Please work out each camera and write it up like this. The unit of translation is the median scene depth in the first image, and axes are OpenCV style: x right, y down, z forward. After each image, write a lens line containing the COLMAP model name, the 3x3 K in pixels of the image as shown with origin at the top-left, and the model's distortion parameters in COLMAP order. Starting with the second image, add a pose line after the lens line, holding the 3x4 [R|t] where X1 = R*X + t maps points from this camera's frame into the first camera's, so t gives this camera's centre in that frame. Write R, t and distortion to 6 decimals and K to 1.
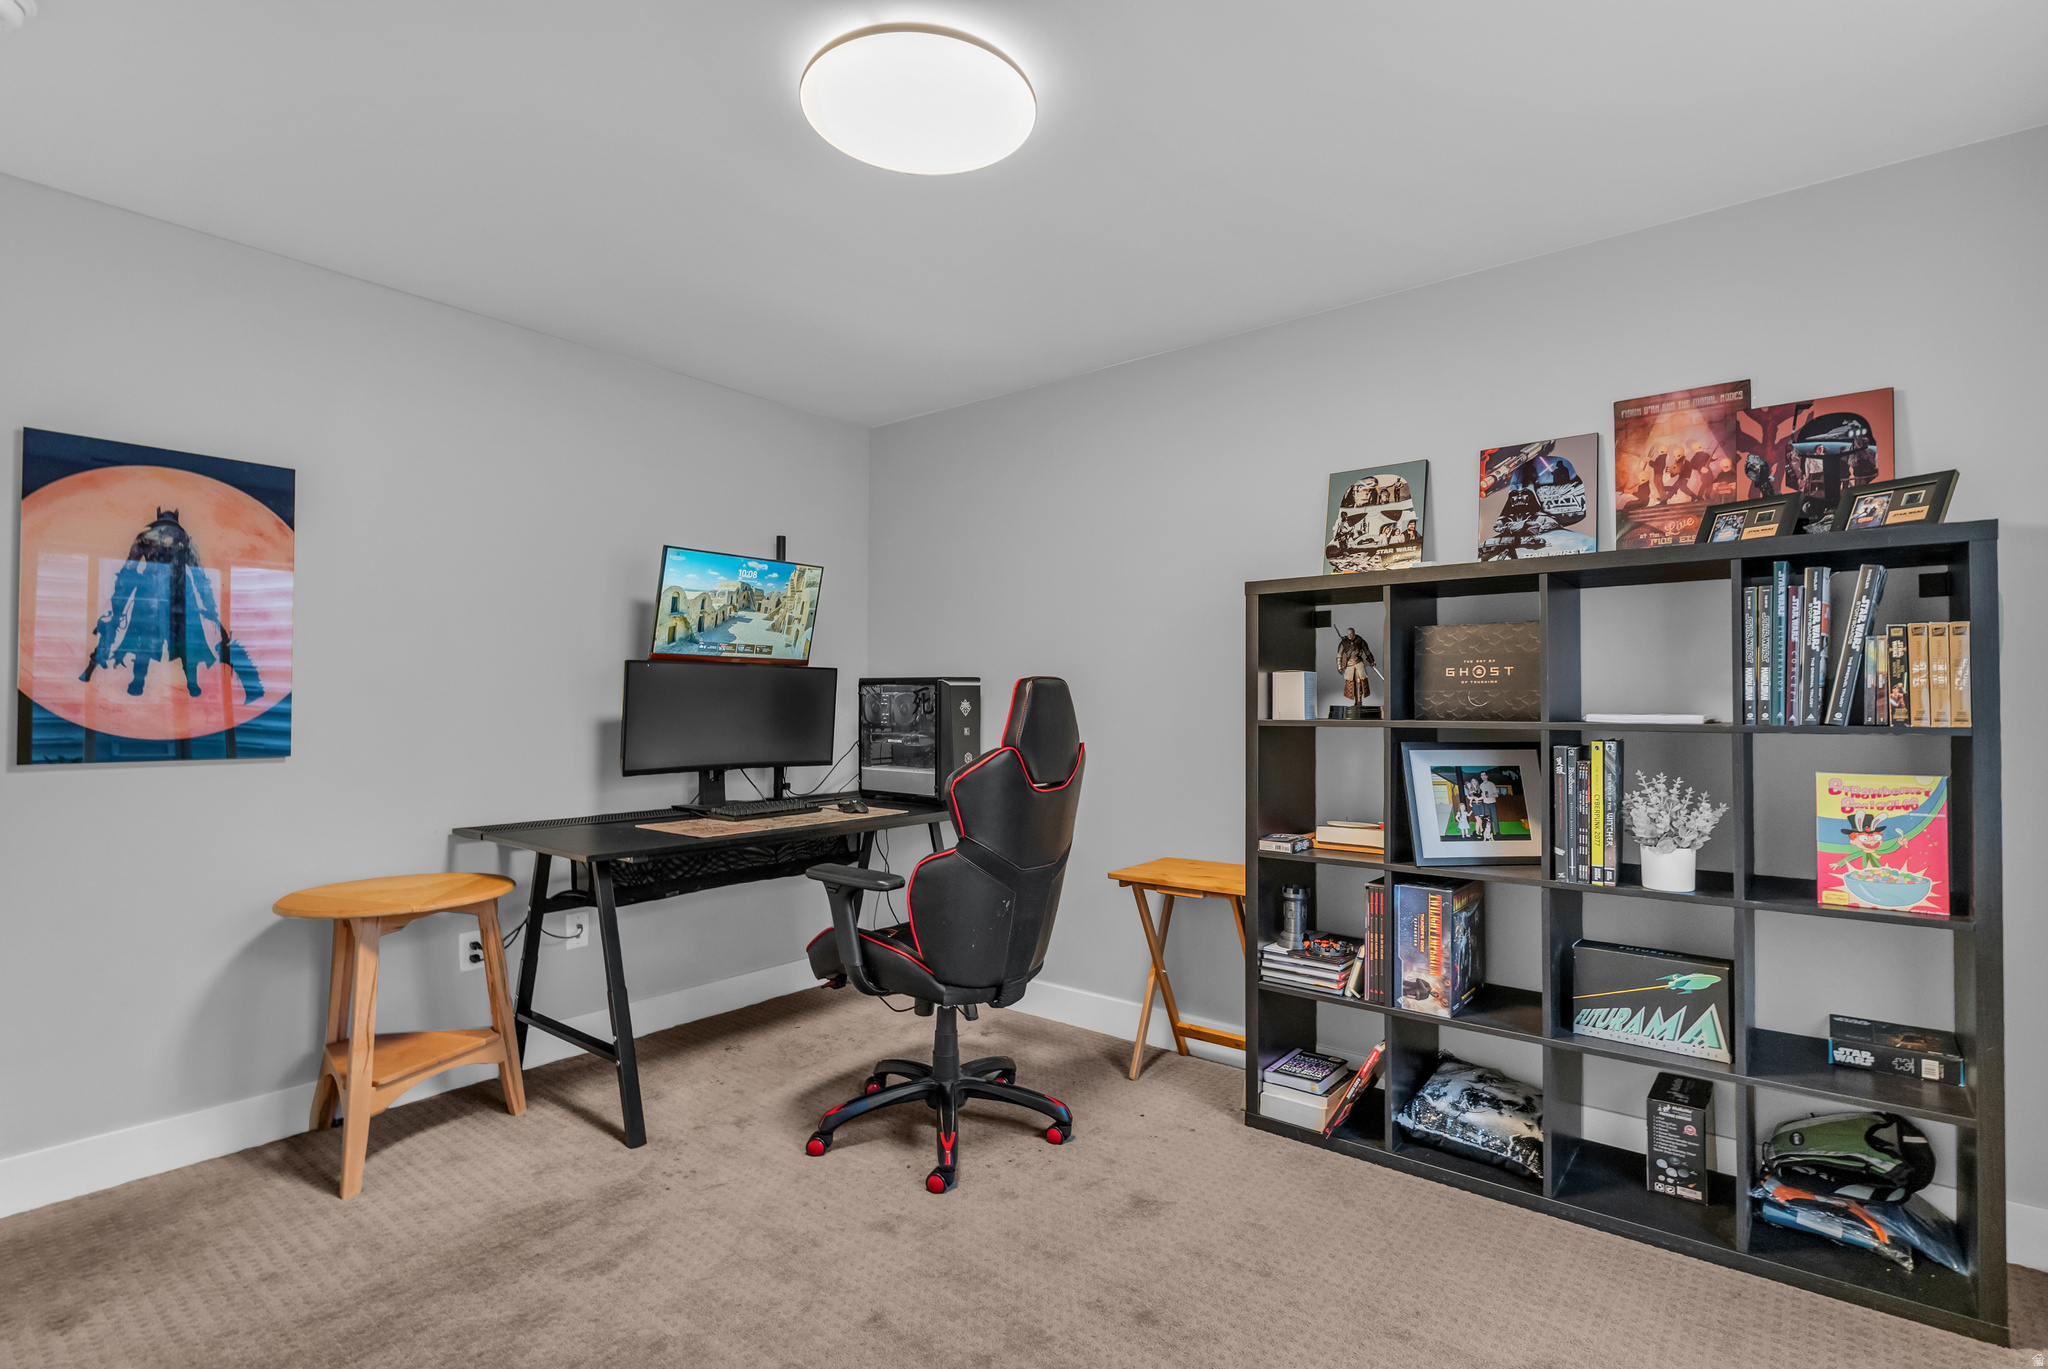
lens RADIAL K [[987.3, 0, 1028.9], [0, 987.3, 673.7], [0, 0, 1]] dist [-0.001167, -0.000165]
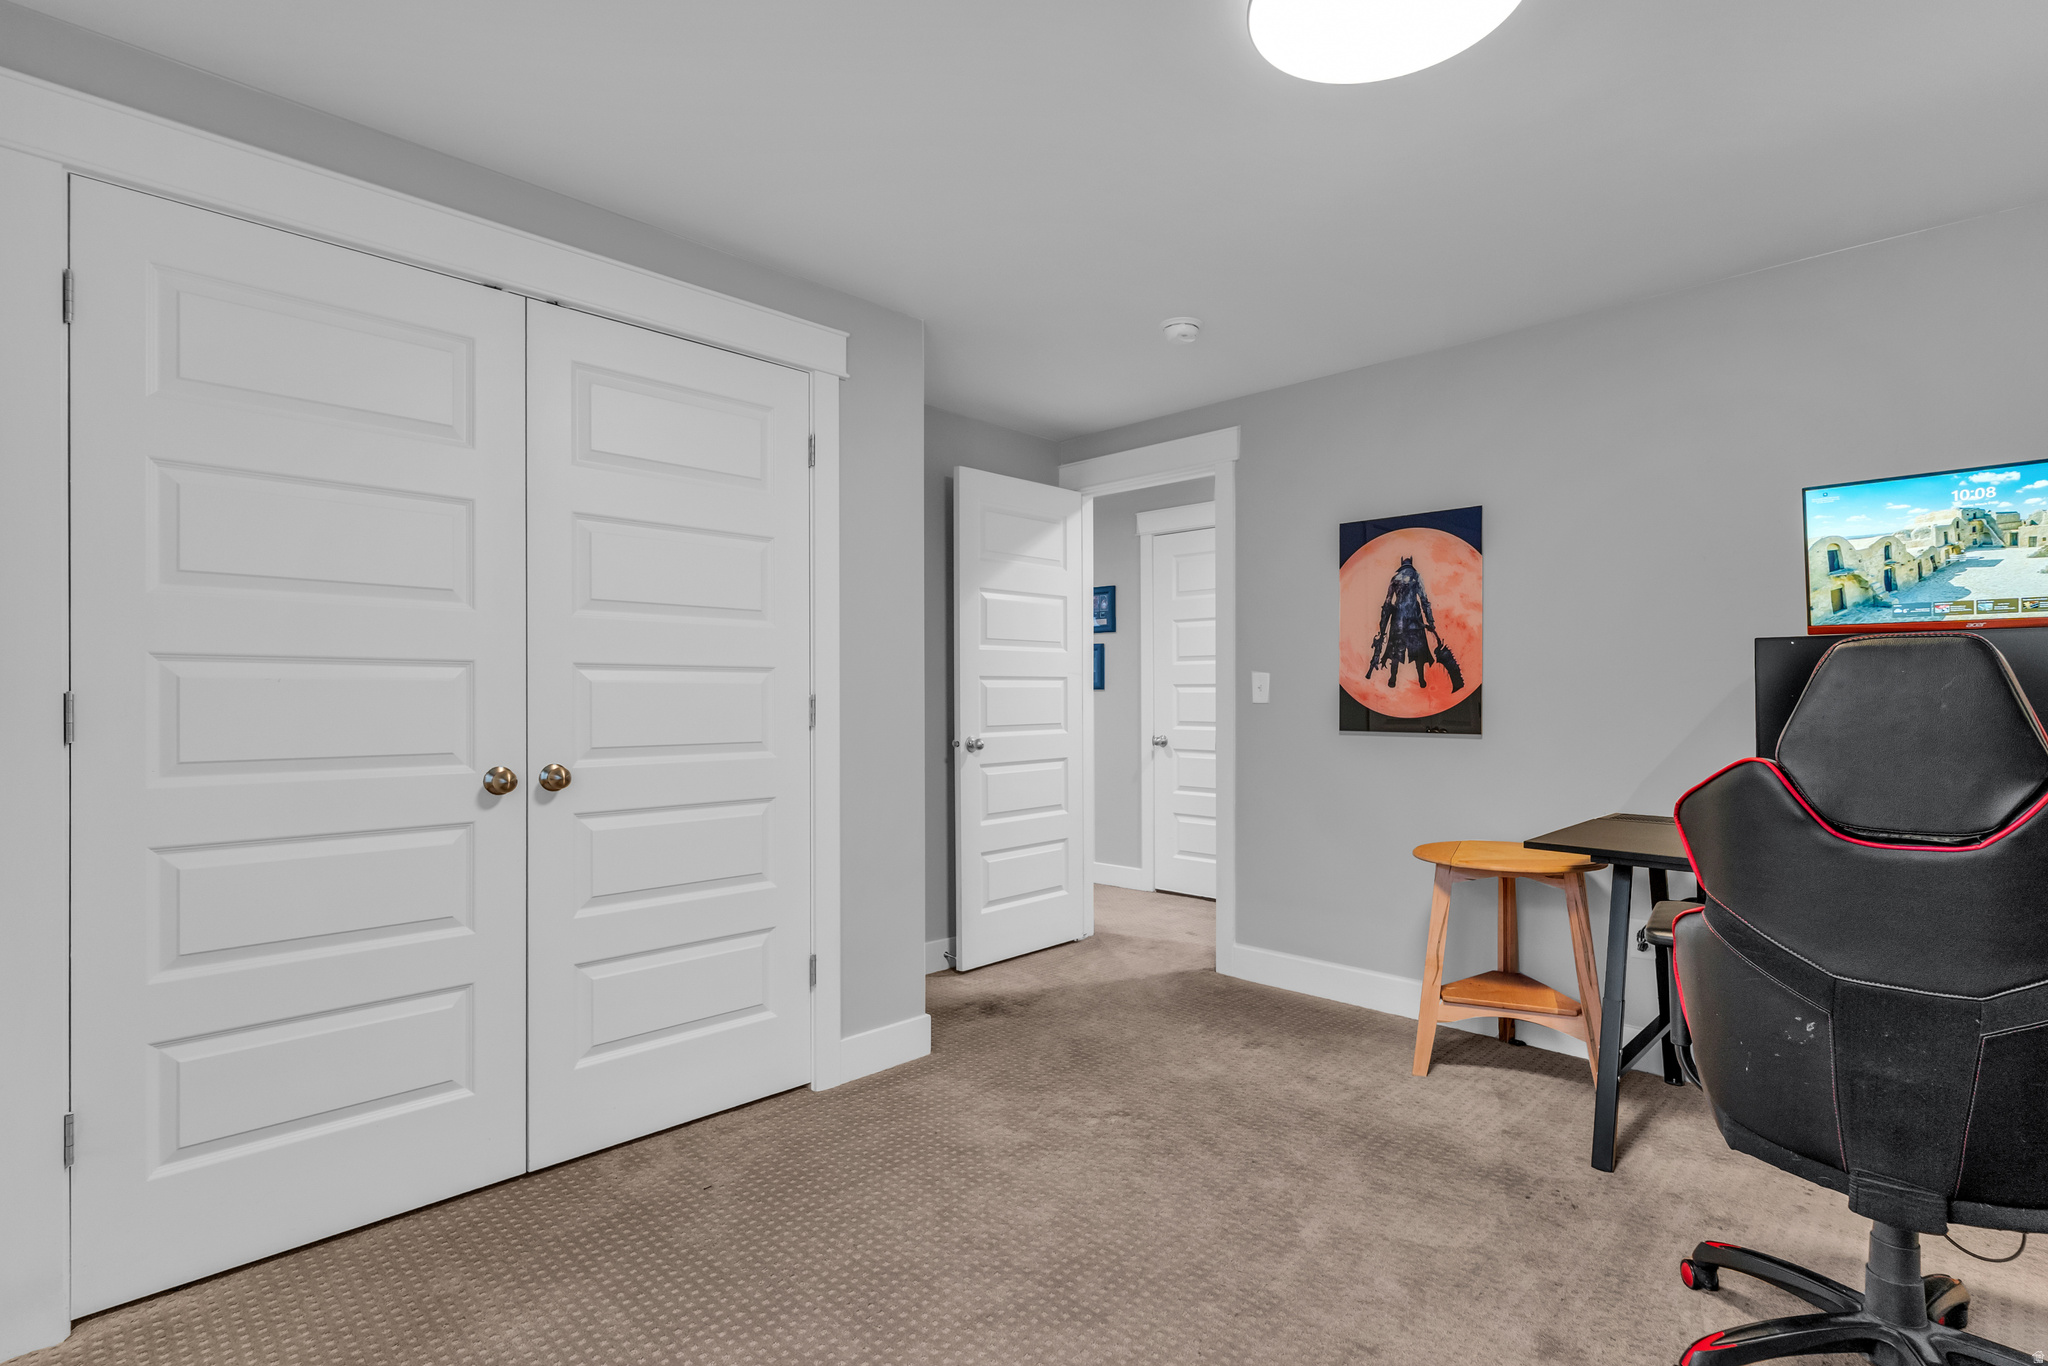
lens RADIAL K [[981.0, 0, 1024.0], [0, 981.0, 683.0], [0, 0, 1]] dist [-0.000713, -0.000059]
pose [[-0.107191, -0.014711, -0.994130, 0.586490], [0.031897, 0.999325, -0.018227, 0.023247], [0.993727, -0.033664, -0.106650, 0.581020]]
